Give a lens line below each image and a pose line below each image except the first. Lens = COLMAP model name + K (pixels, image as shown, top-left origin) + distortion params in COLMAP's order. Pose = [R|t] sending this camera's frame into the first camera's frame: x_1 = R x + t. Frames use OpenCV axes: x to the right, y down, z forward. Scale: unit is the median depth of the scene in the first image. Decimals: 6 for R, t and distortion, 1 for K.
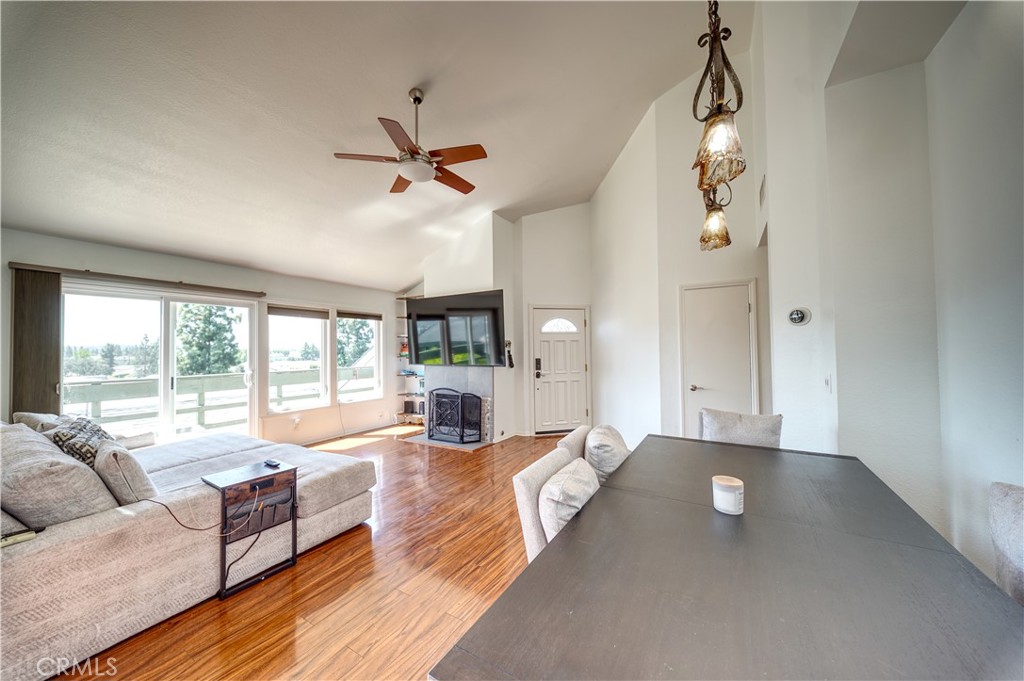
lens RADIAL K [[361.1, 0, 513.7], [0, 361.1, 338.5], [0, 0, 1]] dist [0.001131, 0.000025]
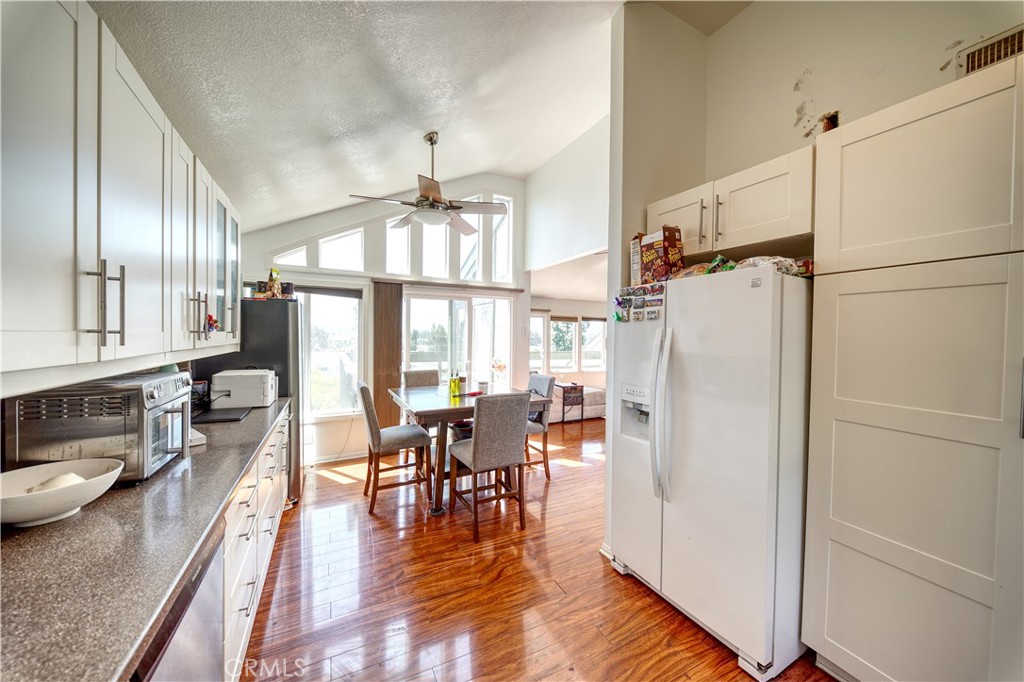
lens RADIAL K [[361.1, 0, 514.3], [0, 361.1, 337.6], [0, 0, 1]] dist [0.001131, 0.000025]
pose [[0.844807, 0.023274, -0.534565, 0.372640], [-0.008130, 0.999497, 0.030667, -0.070932], [0.535009, -0.021561, 0.844571, -1.475609]]
